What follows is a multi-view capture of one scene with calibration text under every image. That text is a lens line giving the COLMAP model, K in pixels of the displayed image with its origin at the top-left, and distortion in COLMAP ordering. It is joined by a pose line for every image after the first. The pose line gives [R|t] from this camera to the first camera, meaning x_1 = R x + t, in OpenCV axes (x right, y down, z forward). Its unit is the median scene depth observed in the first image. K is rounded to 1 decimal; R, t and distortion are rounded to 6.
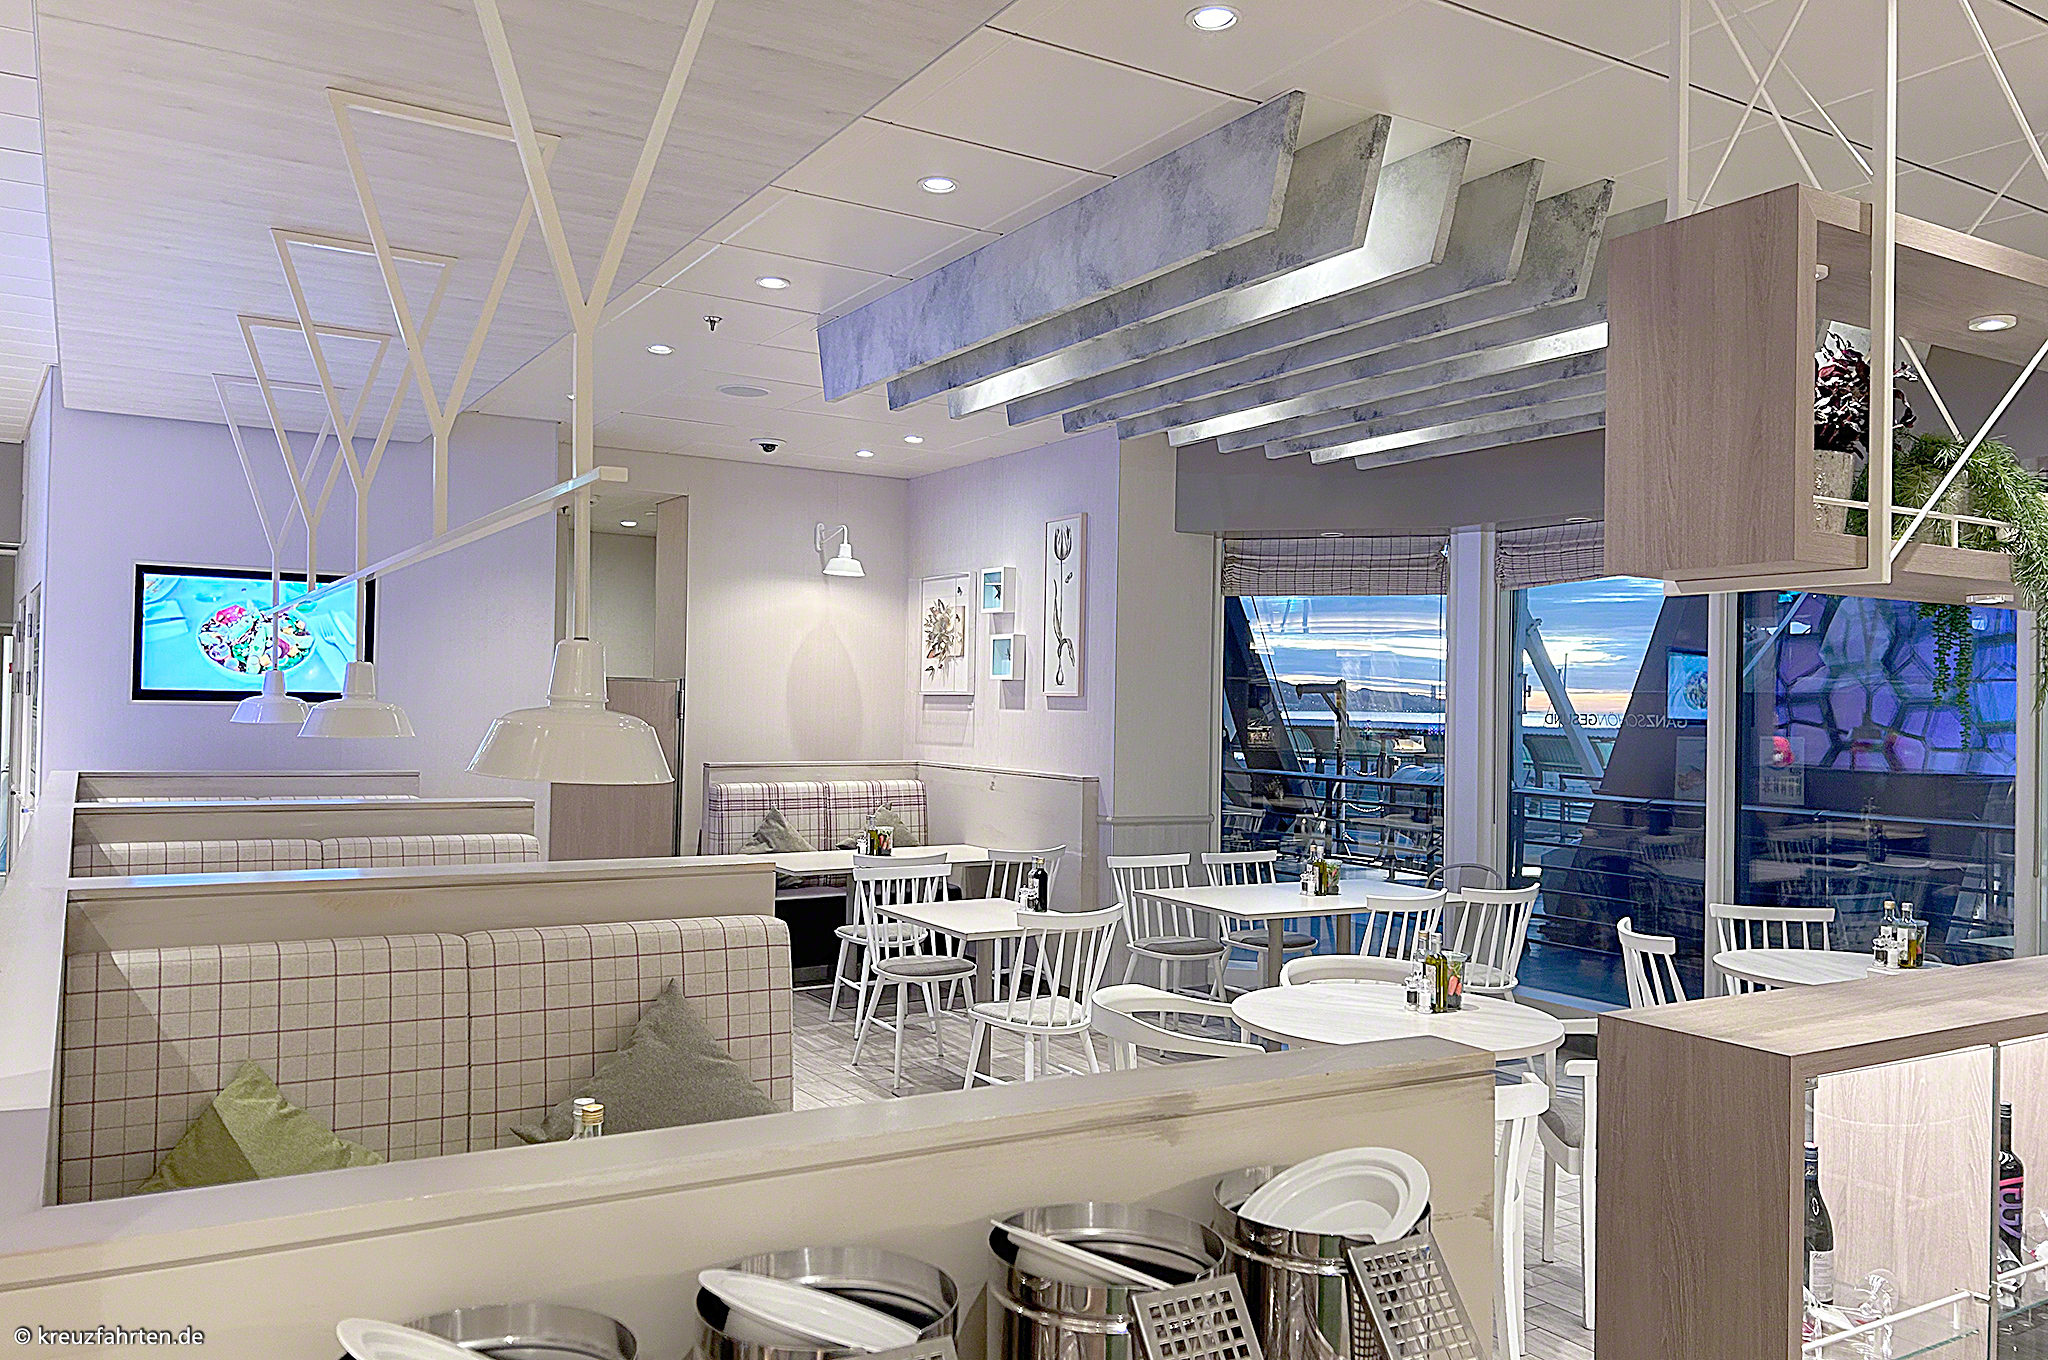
lens RADIAL K [[1534.1, 0, 1024.0], [0, 1534.1, 680.0], [0, 0, 1]] dist [0.023438, -0.004551]
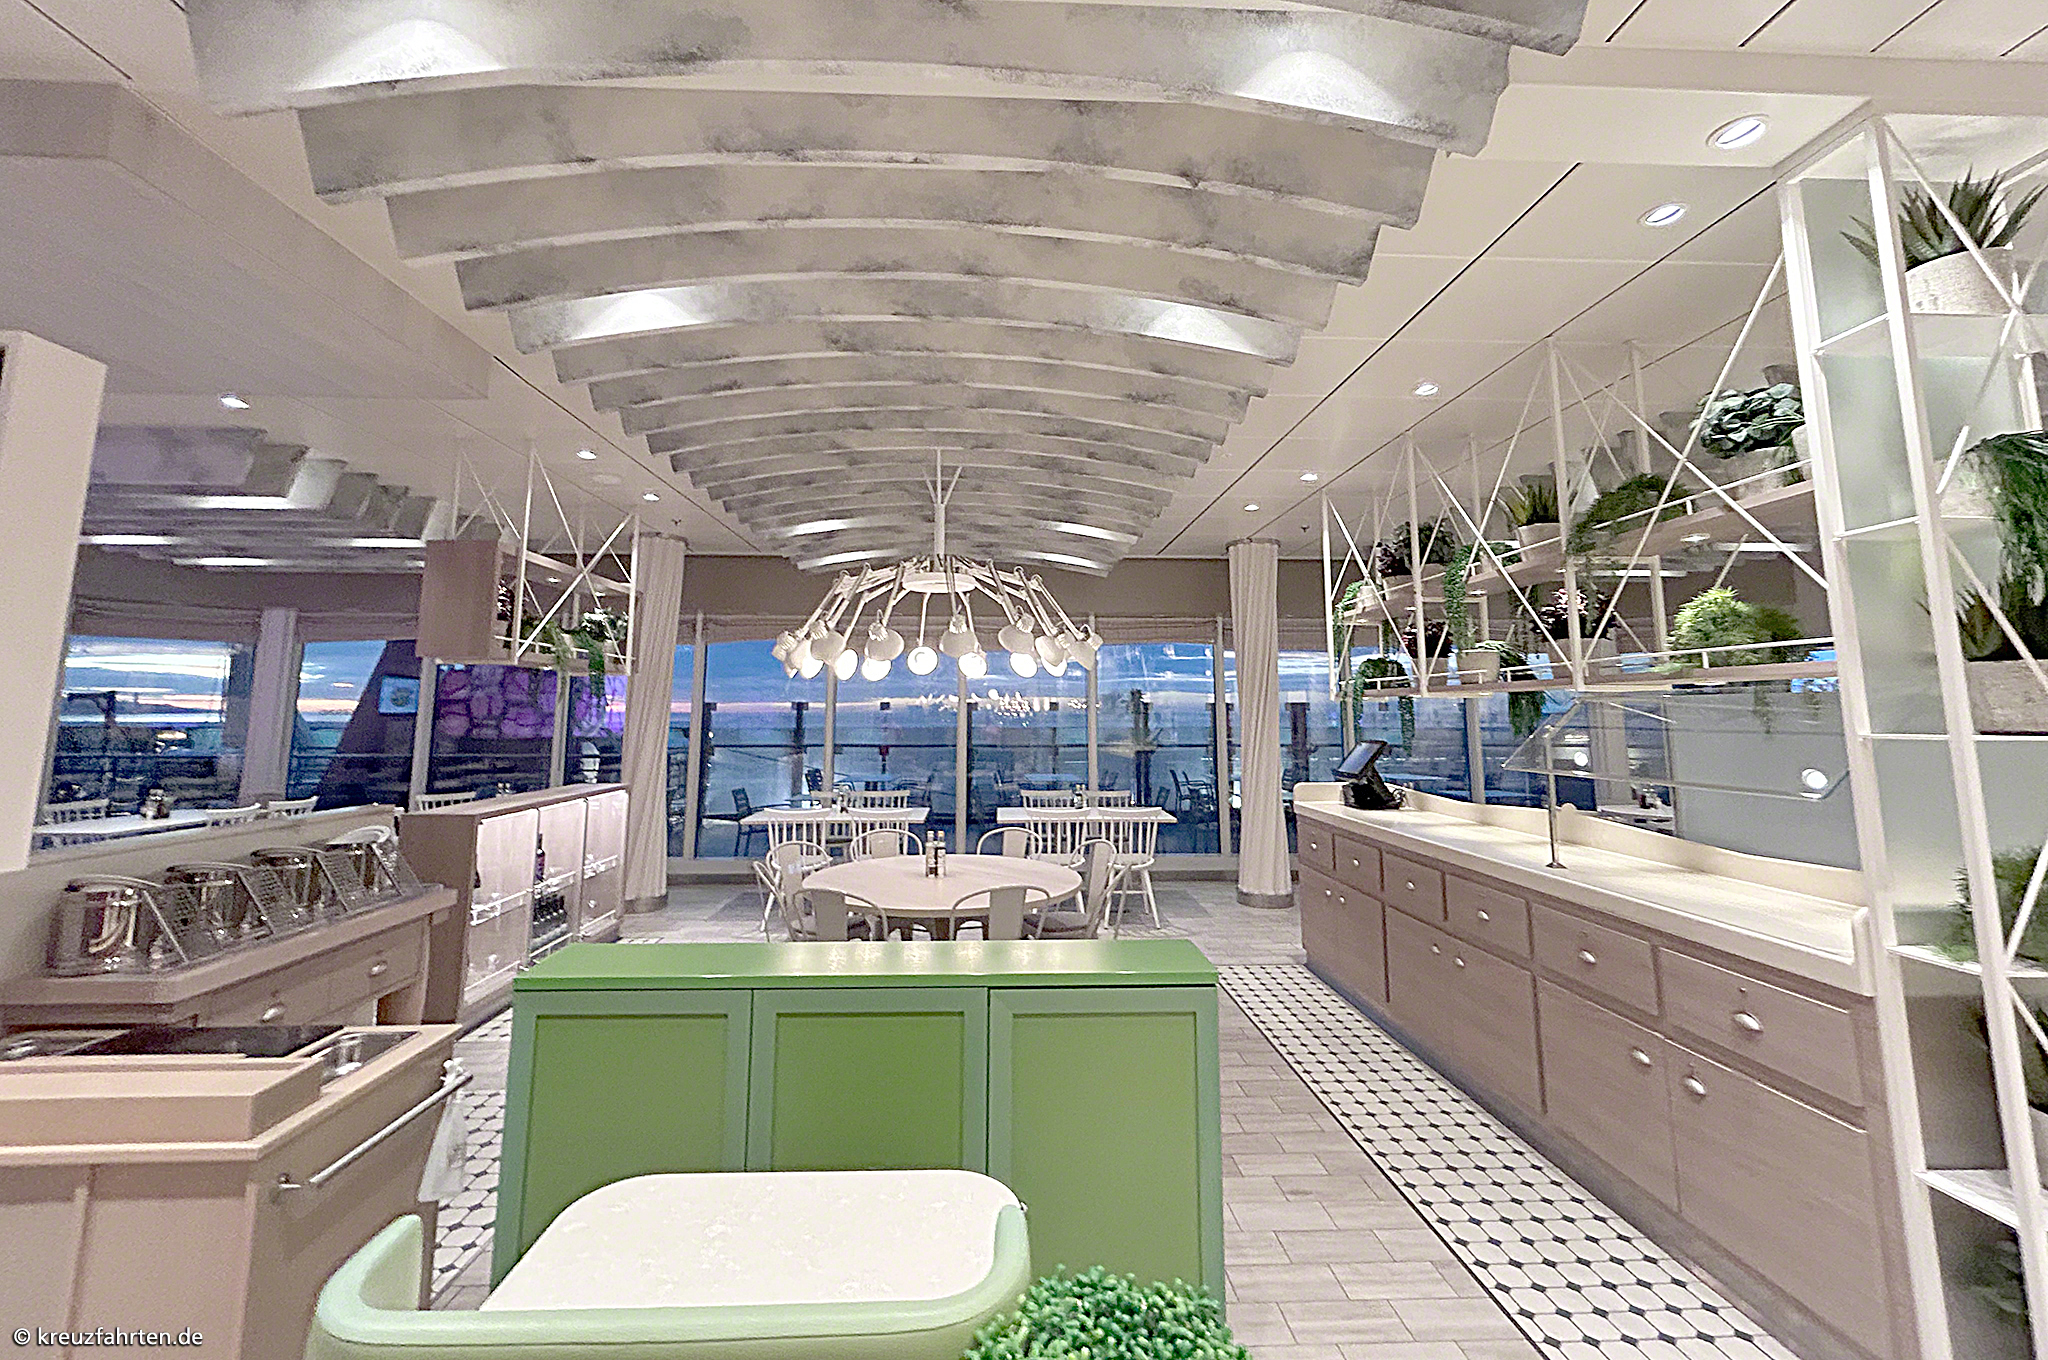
lens RADIAL K [[833.4, 0, 1016.4], [0, 833.4, 603.8], [0, 0, 1]] dist [-0.000924, 0.000084]
pose [[0.482873, 0.097200, 0.870279, -0.182904], [-0.004787, 0.994099, -0.108374, -0.000913], [-0.875678, 0.048165, 0.480488, -0.298980]]
